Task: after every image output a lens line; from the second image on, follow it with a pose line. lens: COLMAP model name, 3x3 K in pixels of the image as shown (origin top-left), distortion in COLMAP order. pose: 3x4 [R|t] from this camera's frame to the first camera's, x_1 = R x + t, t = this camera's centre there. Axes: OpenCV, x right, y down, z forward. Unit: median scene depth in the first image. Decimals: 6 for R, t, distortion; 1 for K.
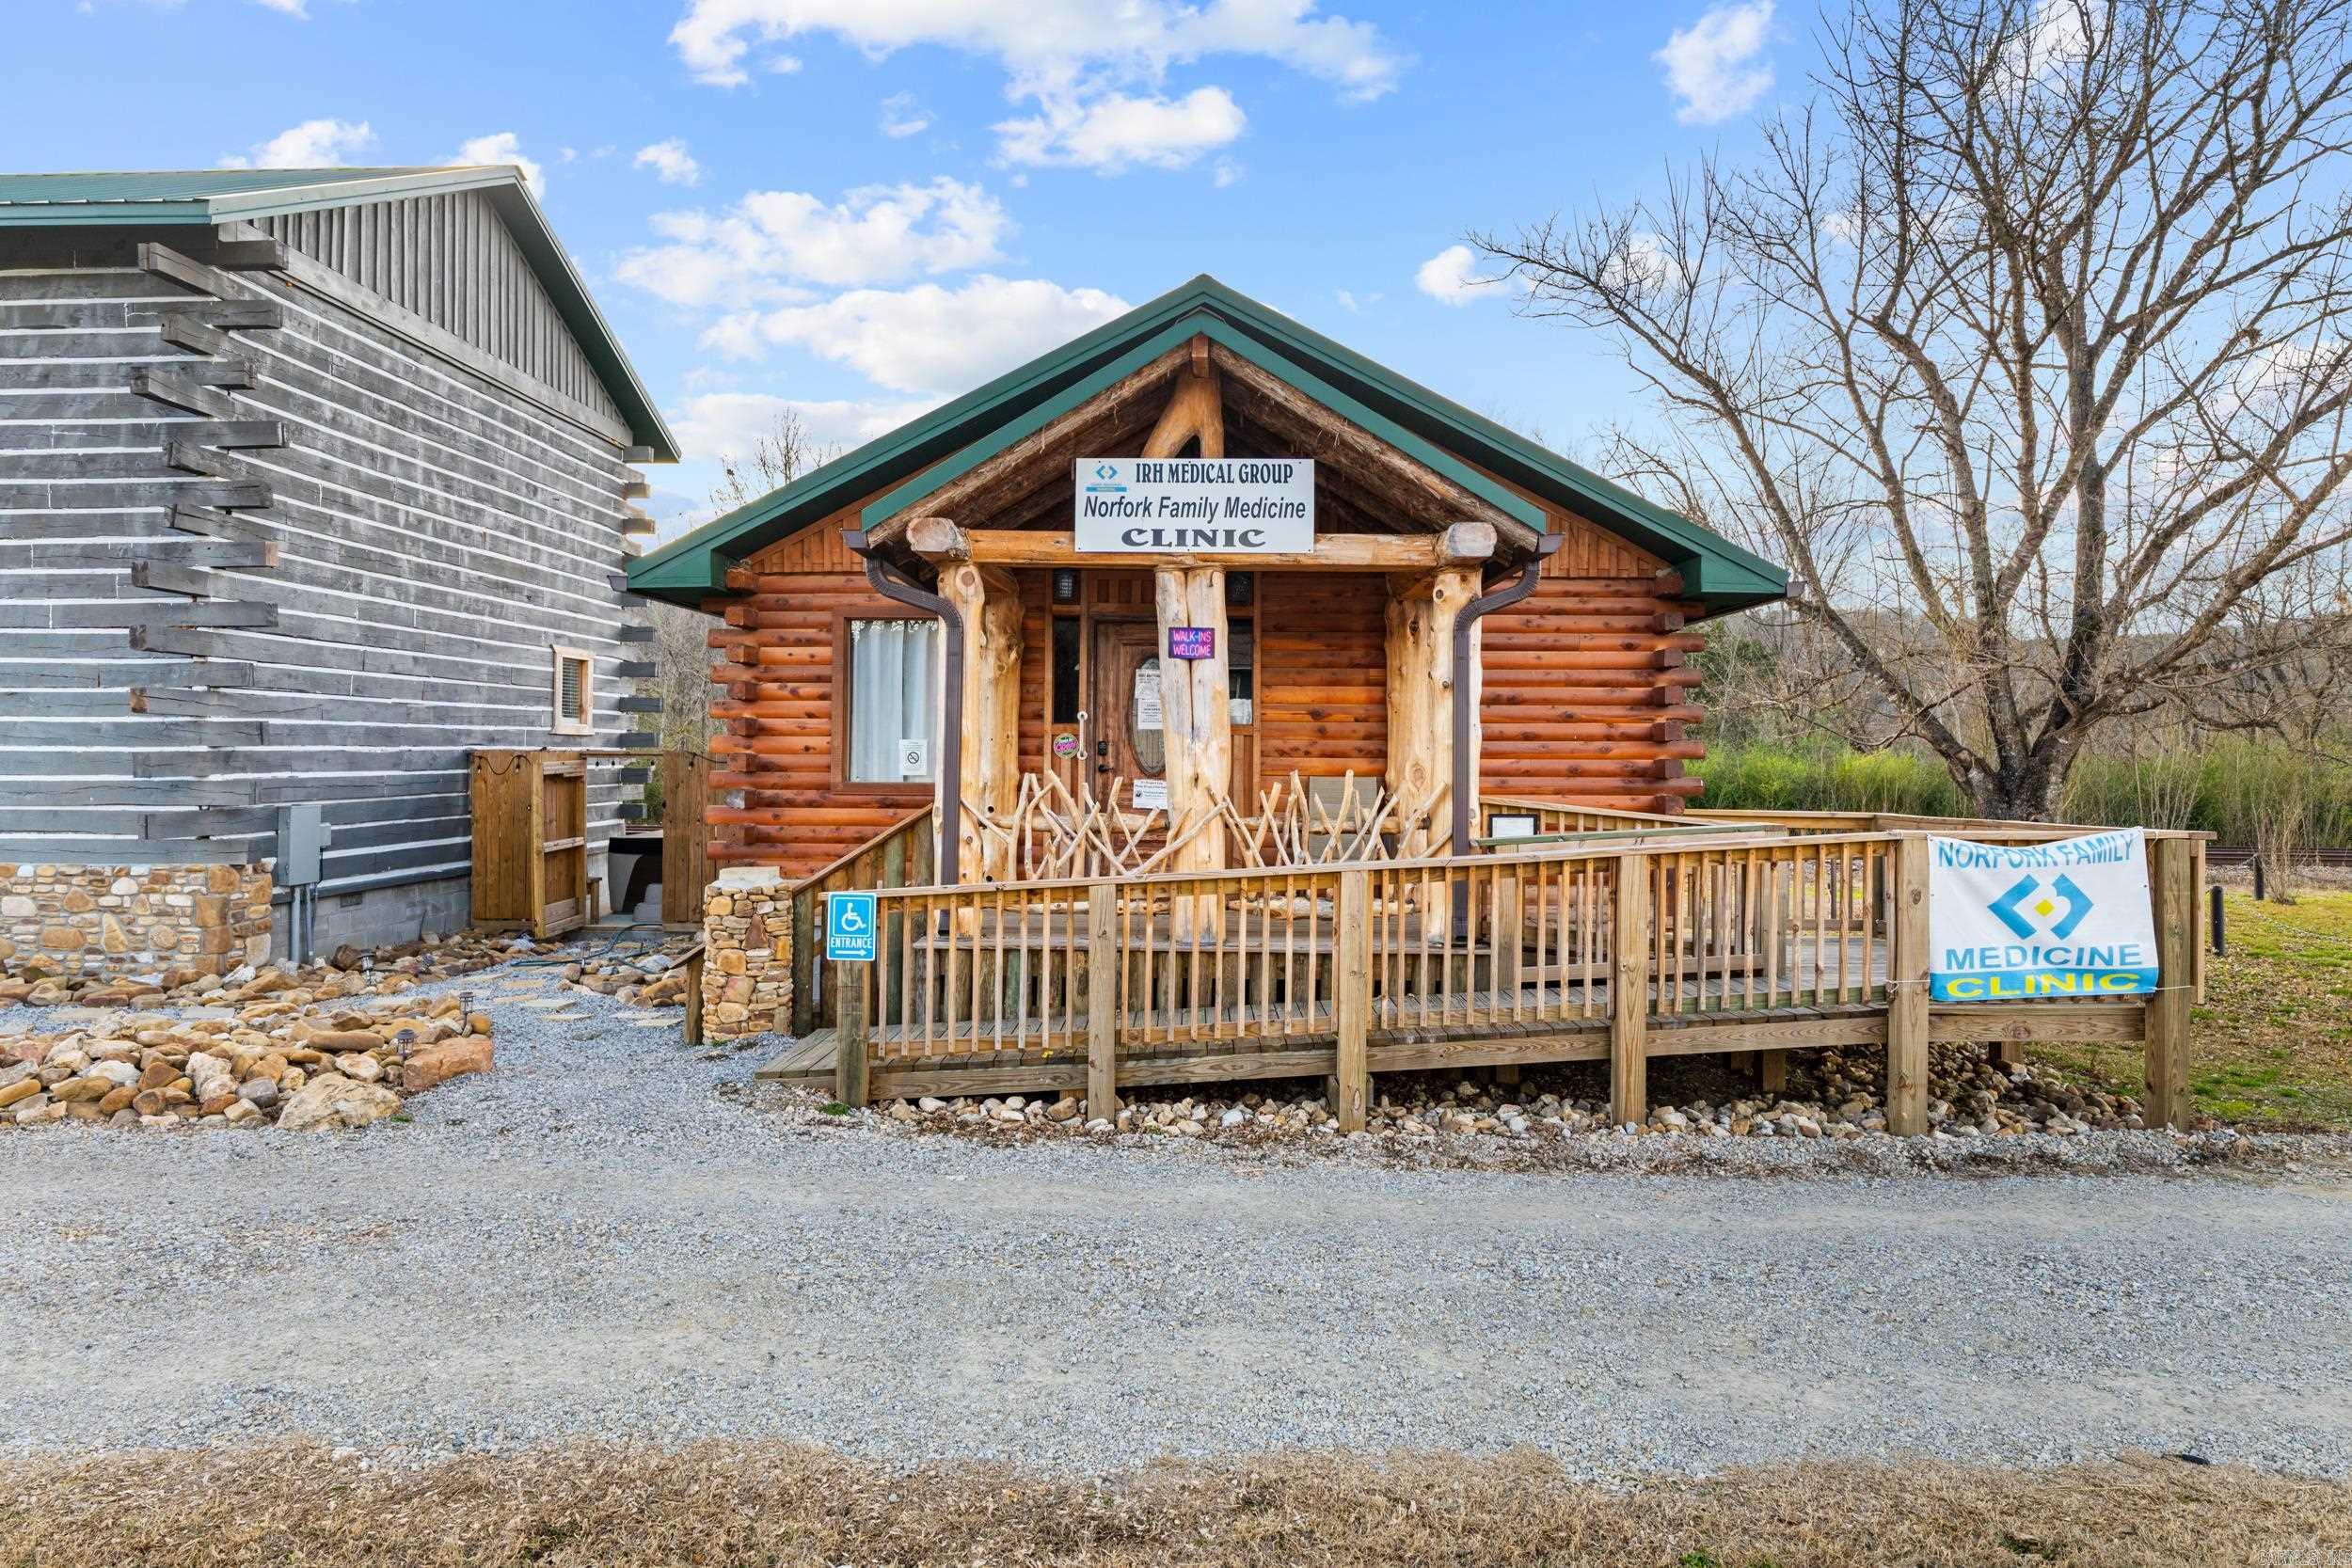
lens RADIAL K [[1299.9, 0, 1176.6], [0, 1299.9, 781.1], [0, 0, 1]] dist [-0.011993, 0.000008]
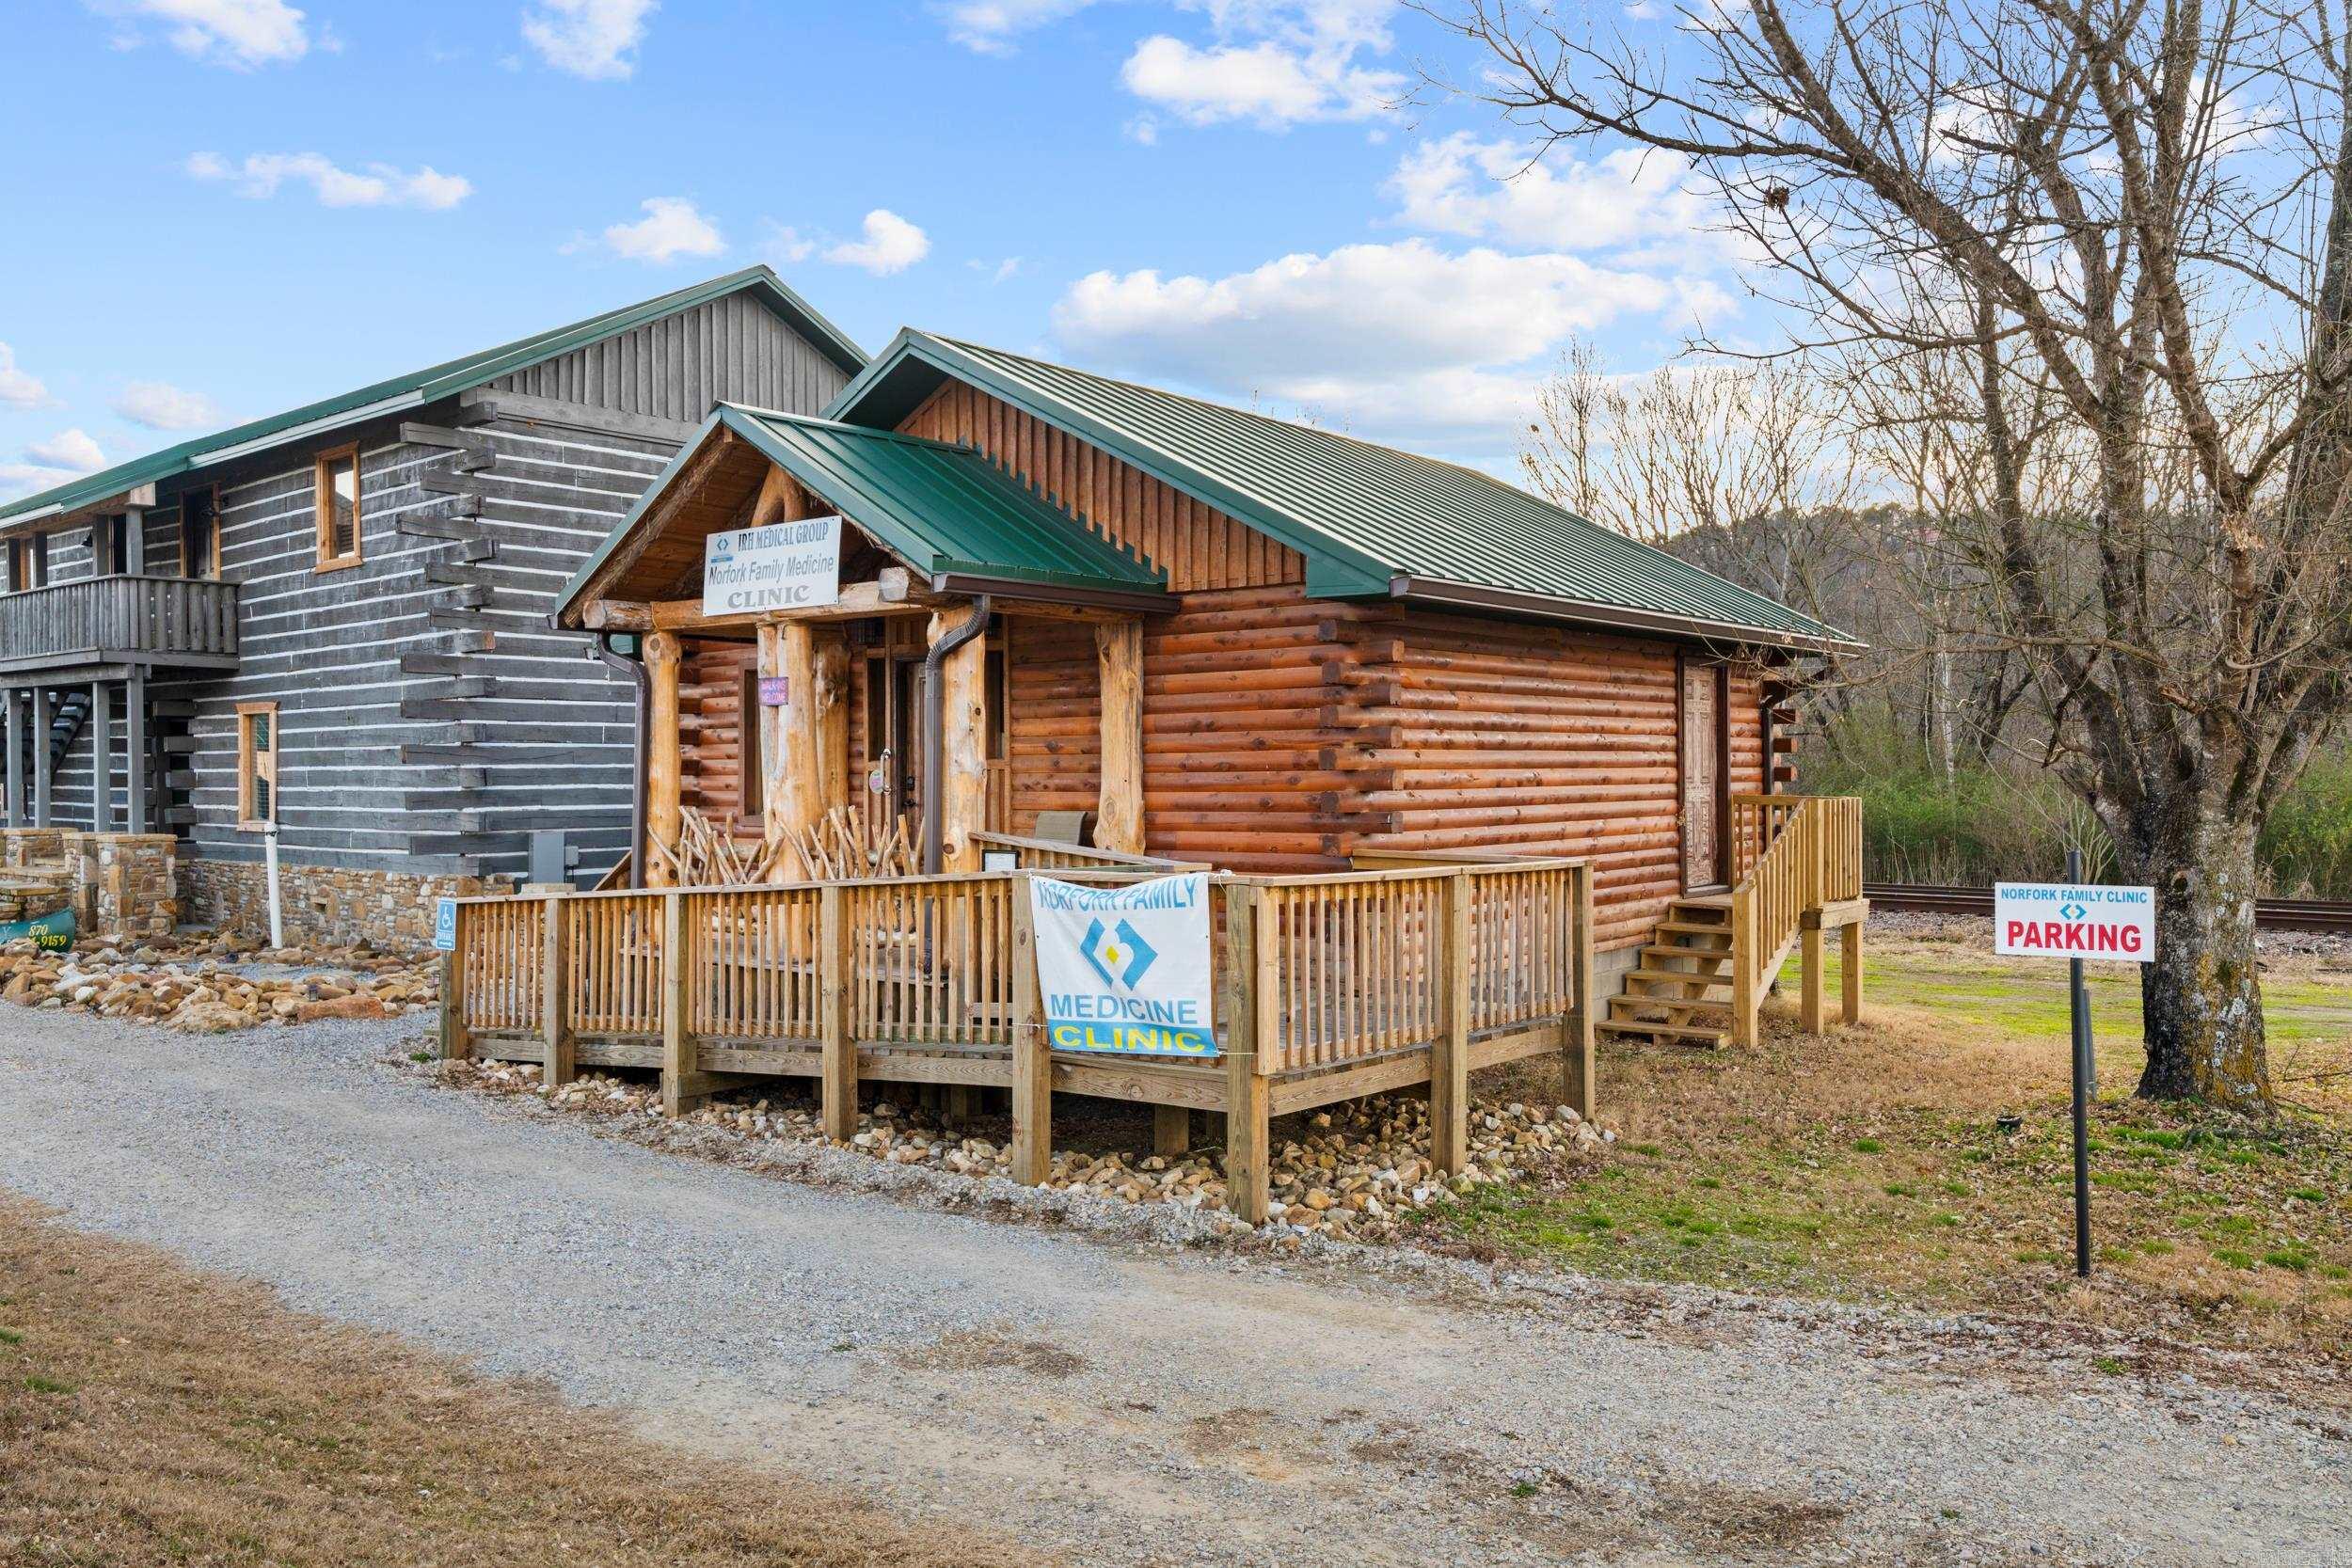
lens RADIAL K [[1782.3, 0, 1176.0], [0, 1782.3, 784.0], [0, 0, 1]] dist [-0.052324, 0.000177]
pose [[0.790002, -0.007841, -0.613054, 0.999750], [-0.001648, 0.999887, -0.014913, -0.003872], [0.613102, 0.012792, 0.789900, 0.010798]]
